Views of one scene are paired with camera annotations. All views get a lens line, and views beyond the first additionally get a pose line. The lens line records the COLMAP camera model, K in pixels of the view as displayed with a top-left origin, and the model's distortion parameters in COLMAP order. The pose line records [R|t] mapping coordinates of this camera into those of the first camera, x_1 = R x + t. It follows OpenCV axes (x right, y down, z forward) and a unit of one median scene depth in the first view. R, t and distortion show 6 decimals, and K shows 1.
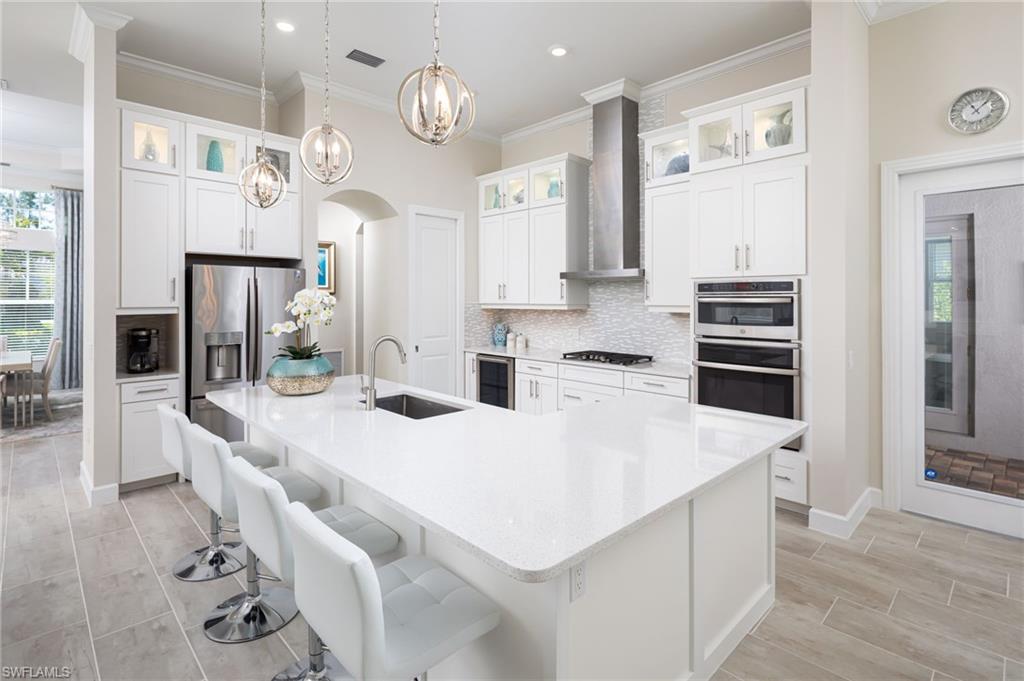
lens RADIAL K [[497.6, 0, 507.9], [0, 497.6, 298.1], [0, 0, 1]] dist [-0.000814, -0.000041]
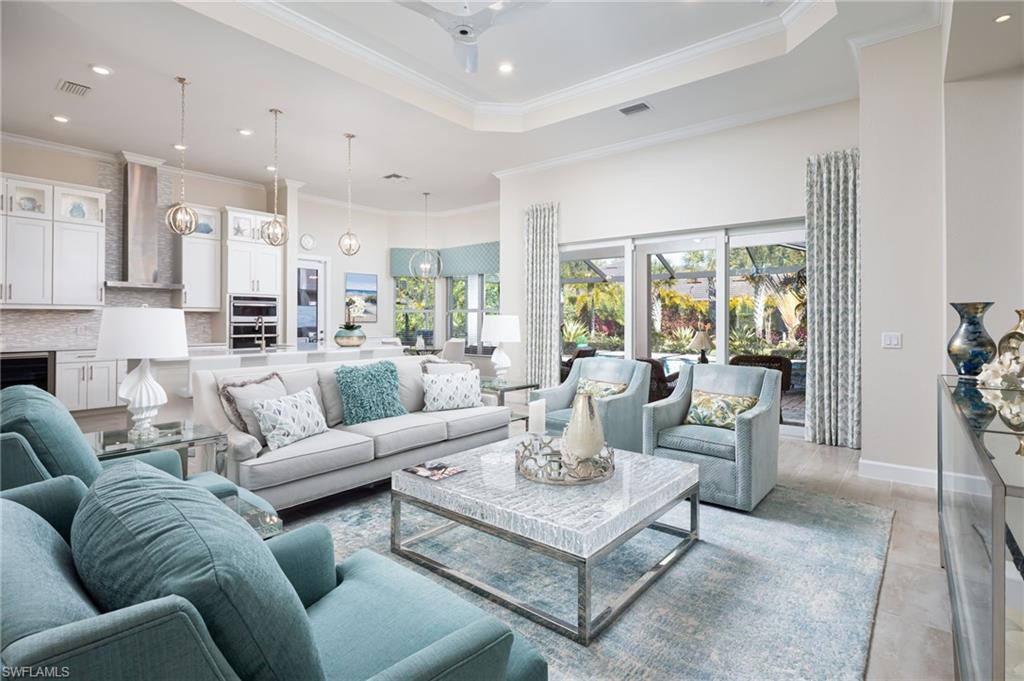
lens RADIAL K [[503.9, 0, 519.2], [0, 503.9, 319.0], [0, 0, 1]] dist [0.000171, -0.000120]
pose [[-0.132483, 0.001096, 0.991185, -1.356171], [-0.004694, 0.999987, -0.001733, 0.045755], [-0.991174, -0.004882, -0.132476, 0.105564]]
